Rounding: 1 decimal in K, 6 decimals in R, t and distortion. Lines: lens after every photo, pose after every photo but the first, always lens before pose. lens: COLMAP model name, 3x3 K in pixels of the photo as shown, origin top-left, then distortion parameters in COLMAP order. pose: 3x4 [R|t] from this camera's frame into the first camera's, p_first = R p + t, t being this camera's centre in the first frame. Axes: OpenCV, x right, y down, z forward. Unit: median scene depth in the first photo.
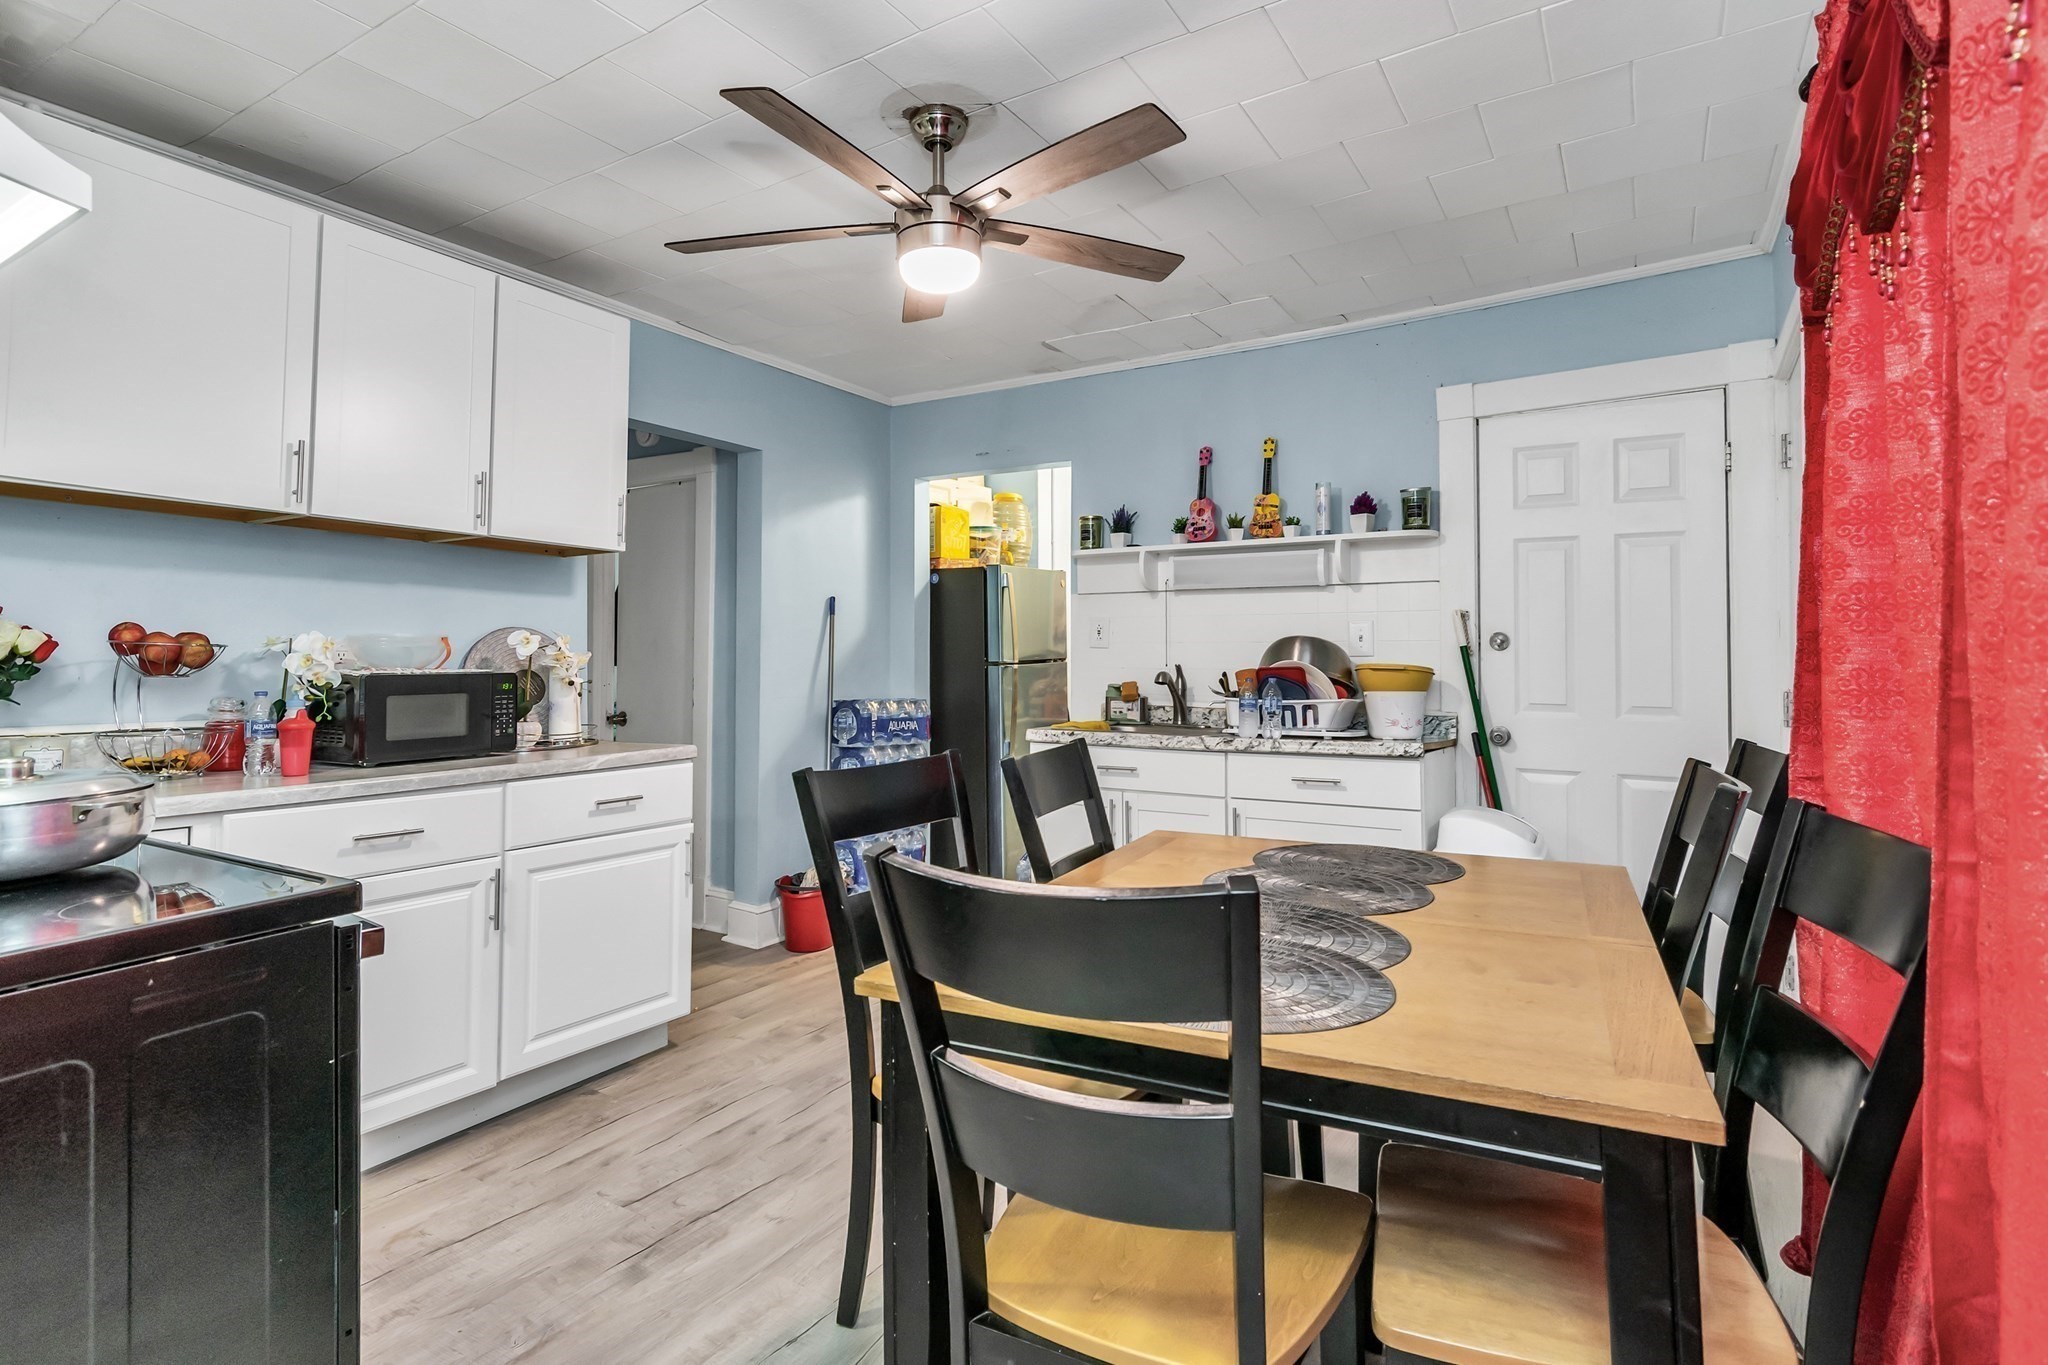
lens RADIAL K [[1047.2, 0, 1028.6], [0, 1047.2, 688.5], [0, 0, 1]] dist [0.000558, 0.000260]
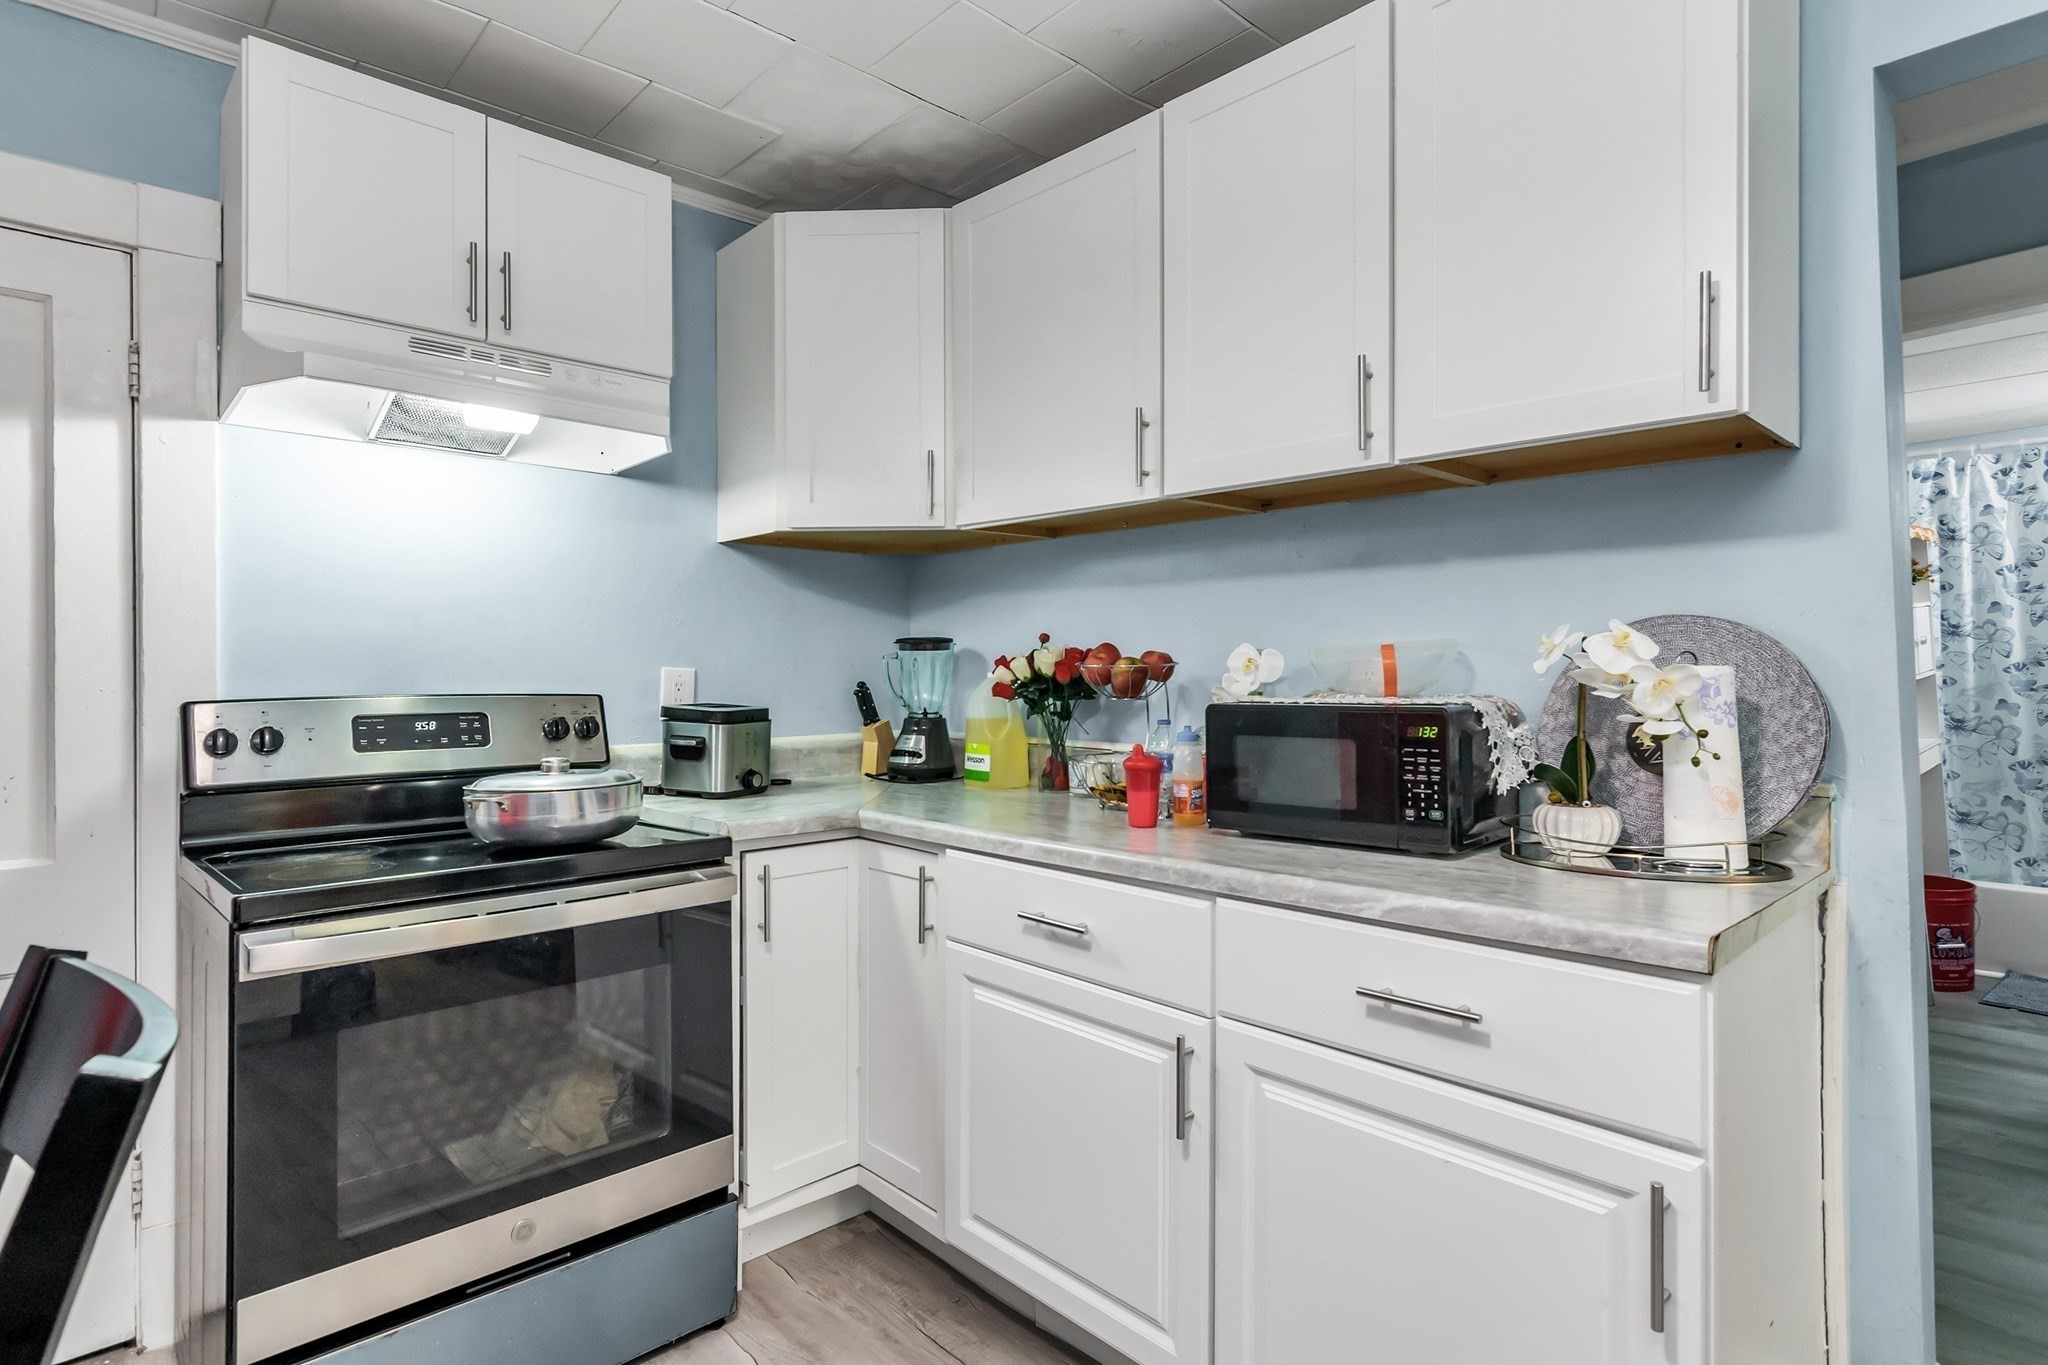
lens RADIAL K [[1036.7, 0, 957.9], [0, 1036.7, 666.3], [0, 0, 1]] dist [0.001758, 0.000496]
pose [[-0.319338, 0.005966, -0.947622, 0.095612], [-0.009398, 0.999911, 0.009463, -0.042910], [0.947594, 0.011927, -0.319254, 1.035923]]
